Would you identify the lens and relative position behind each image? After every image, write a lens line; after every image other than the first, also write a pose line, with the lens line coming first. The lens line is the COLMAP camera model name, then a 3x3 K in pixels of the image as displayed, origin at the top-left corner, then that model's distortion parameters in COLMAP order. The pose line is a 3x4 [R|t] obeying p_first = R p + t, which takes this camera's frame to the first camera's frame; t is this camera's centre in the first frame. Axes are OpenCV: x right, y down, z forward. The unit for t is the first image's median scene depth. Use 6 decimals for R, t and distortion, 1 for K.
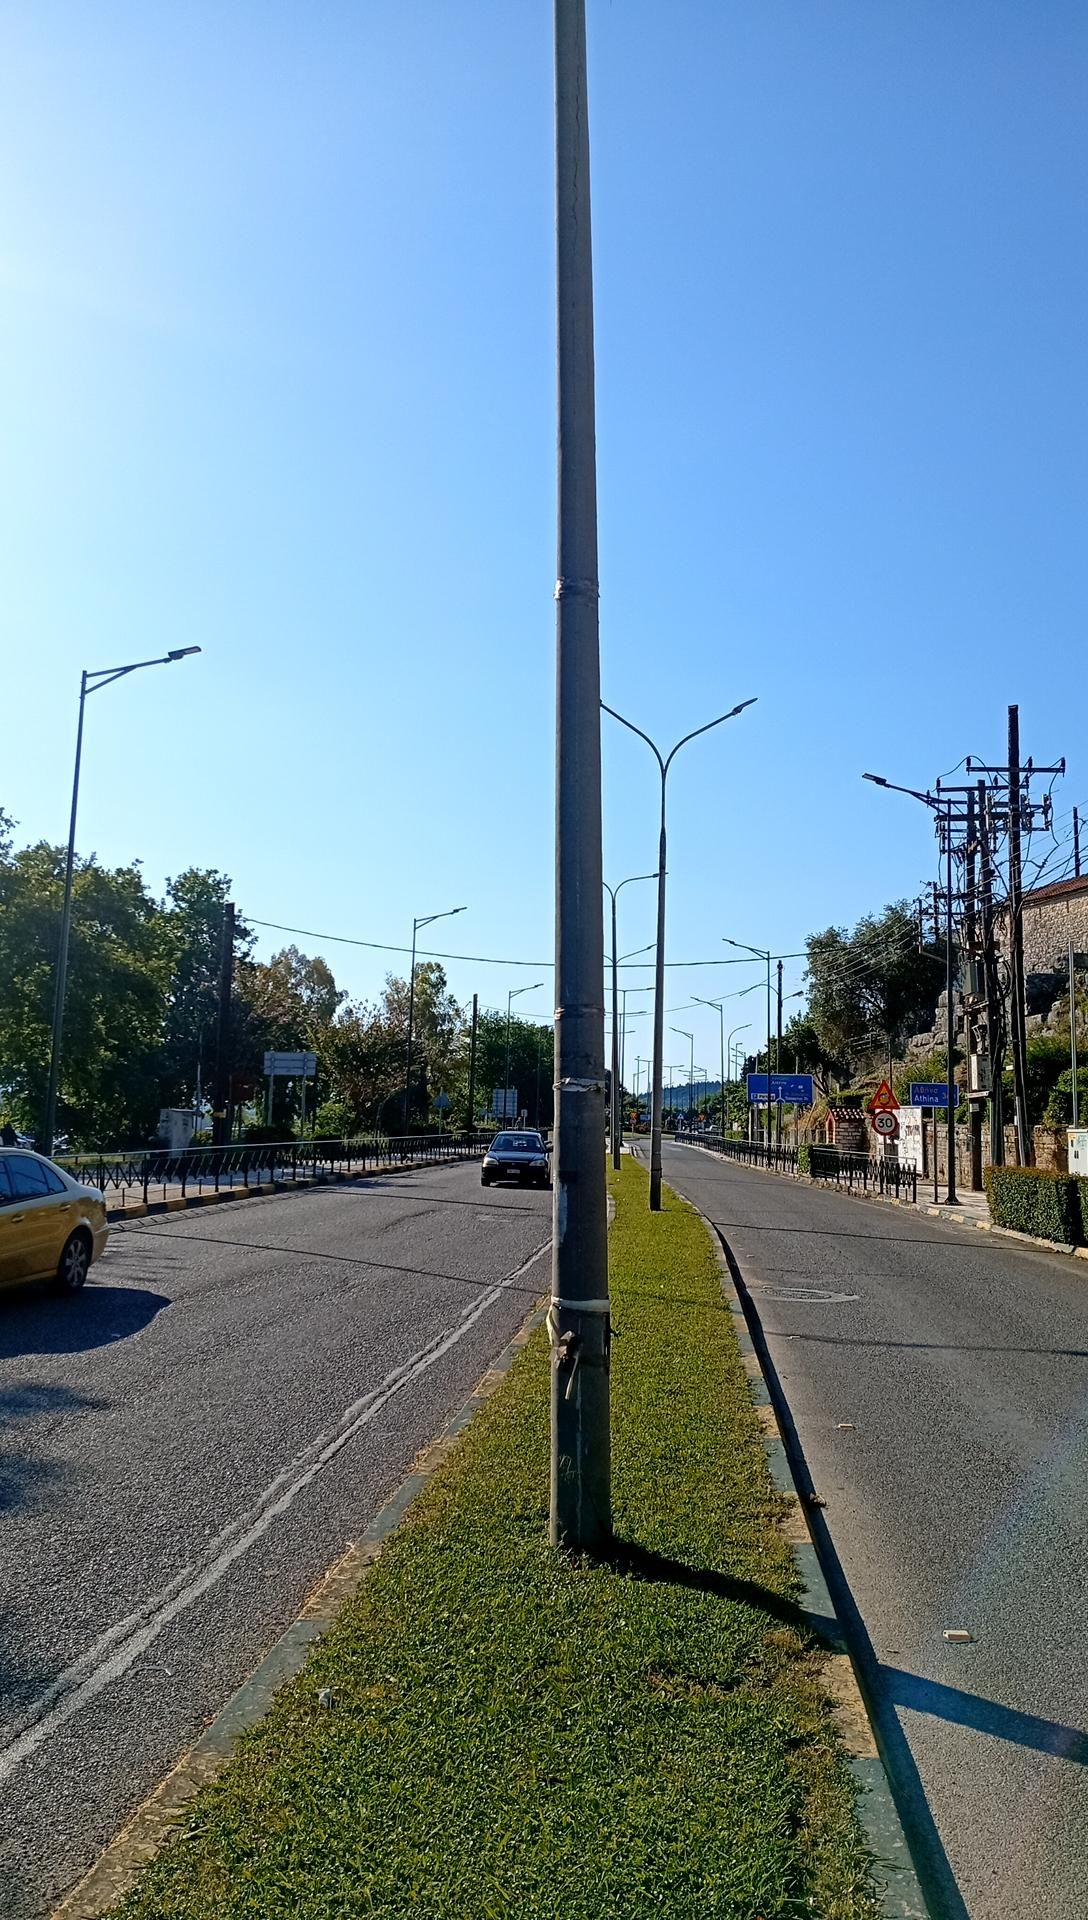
lens RADIAL K [[1469.7, 0, 556.1], [0, 1469.7, 951.1], [0, 0, 1]] dist [0.002056, -0.040056]
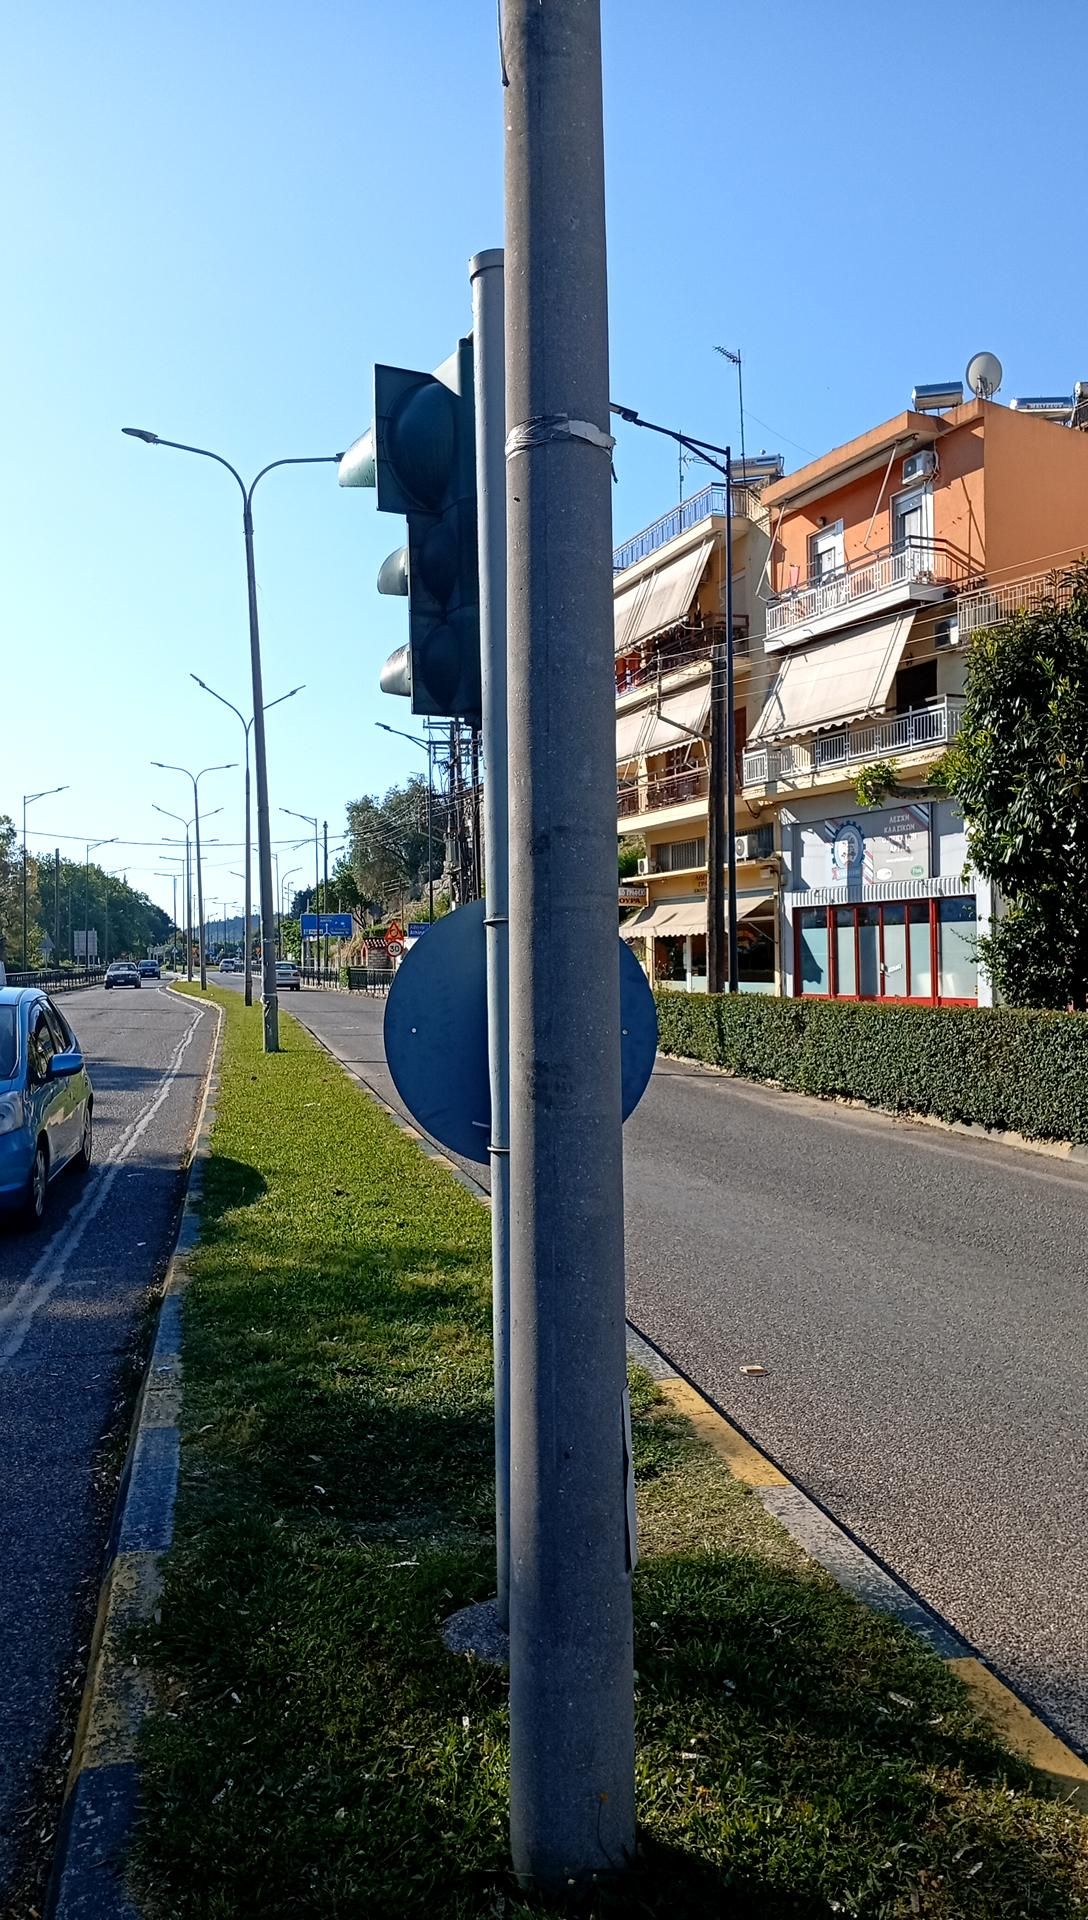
lens RADIAL K [[1469.7, 0, 556.1], [0, 1469.7, 951.1], [0, 0, 1]] dist [0.002056, -0.040056]
pose [[0.953972, -0.032461, 0.298134, -0.067430], [-0.001784, 0.993493, 0.113879, -0.051817], [-0.299890, -0.109169, 0.947707, -0.473636]]
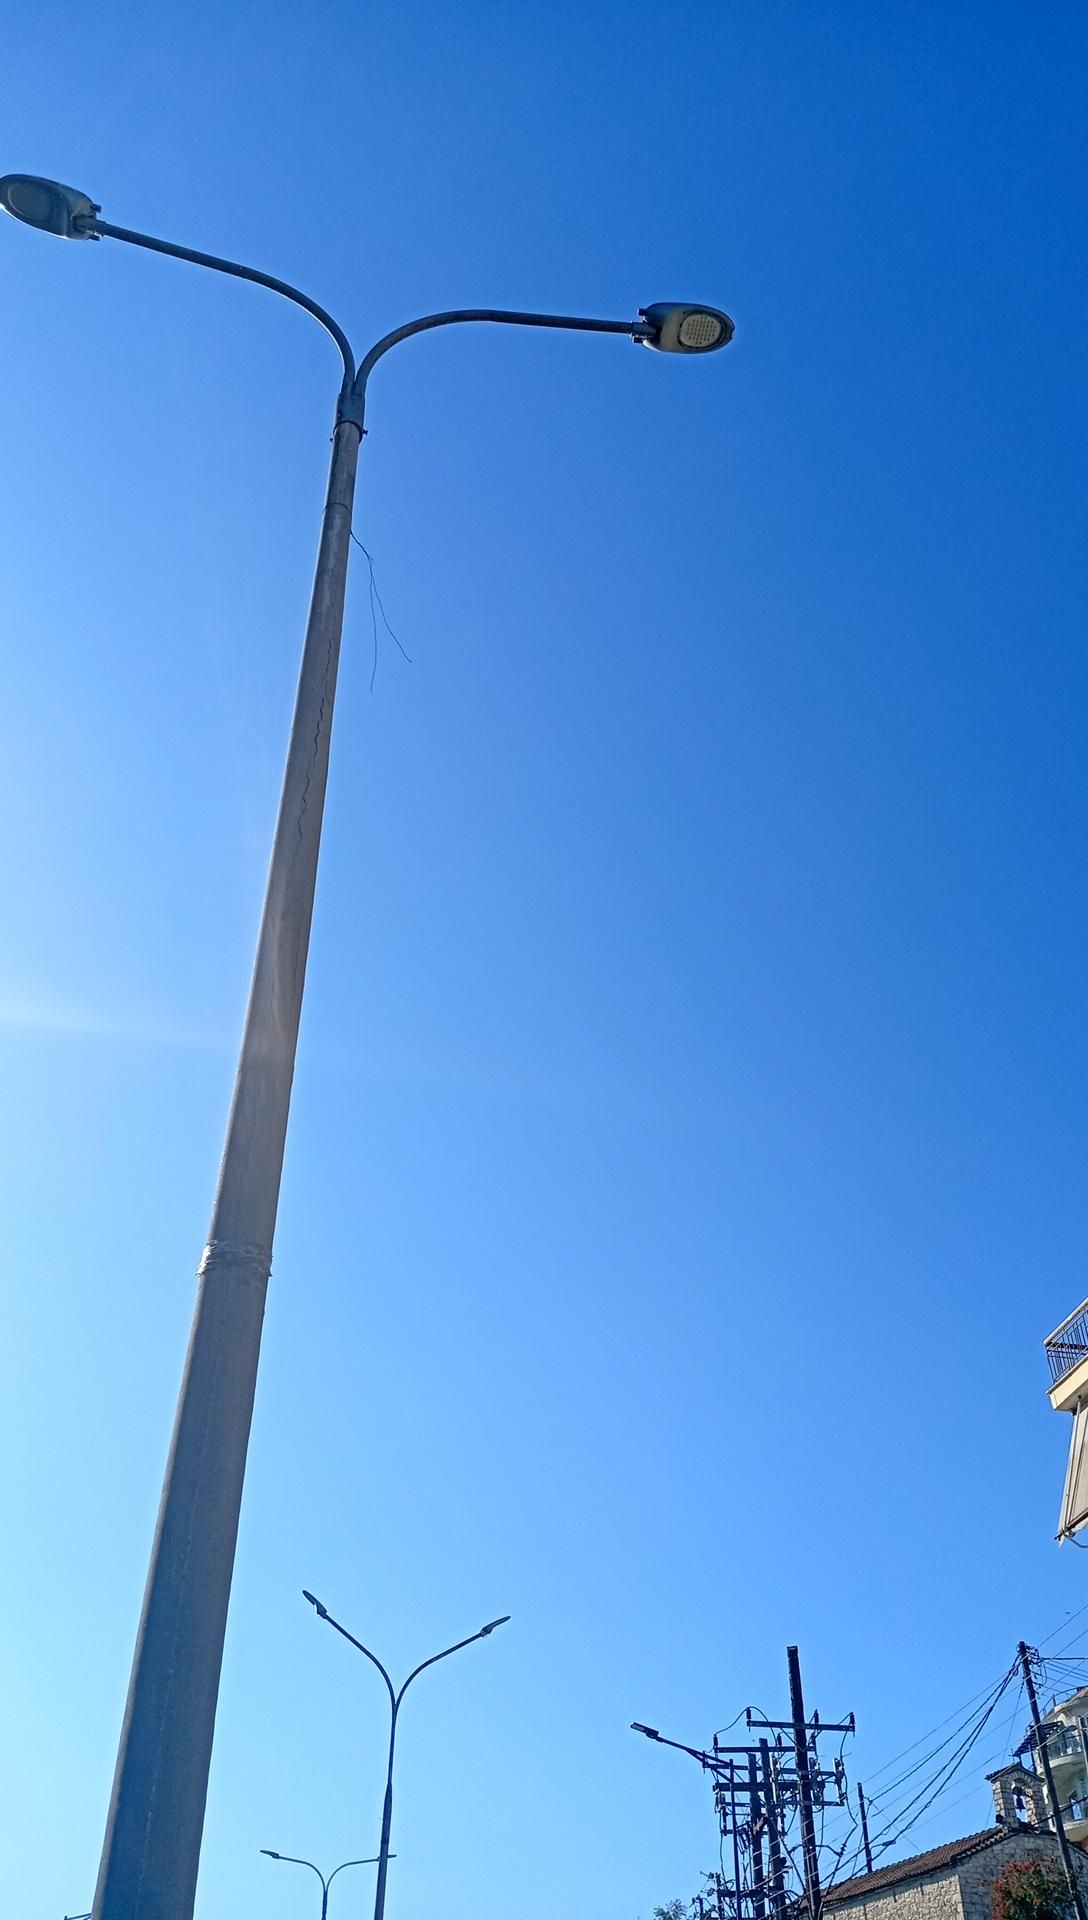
lens RADIAL K [[1469.7, 0, 556.1], [0, 1469.7, 951.1], [0, 0, 1]] dist [0.002056, -0.040056]
pose [[0.986216, 0.101268, 0.130857, 0.007893], [-0.007797, 0.818403, -0.574591, 0.001216], [-0.165281, 0.565651, 0.807912, 0.056497]]
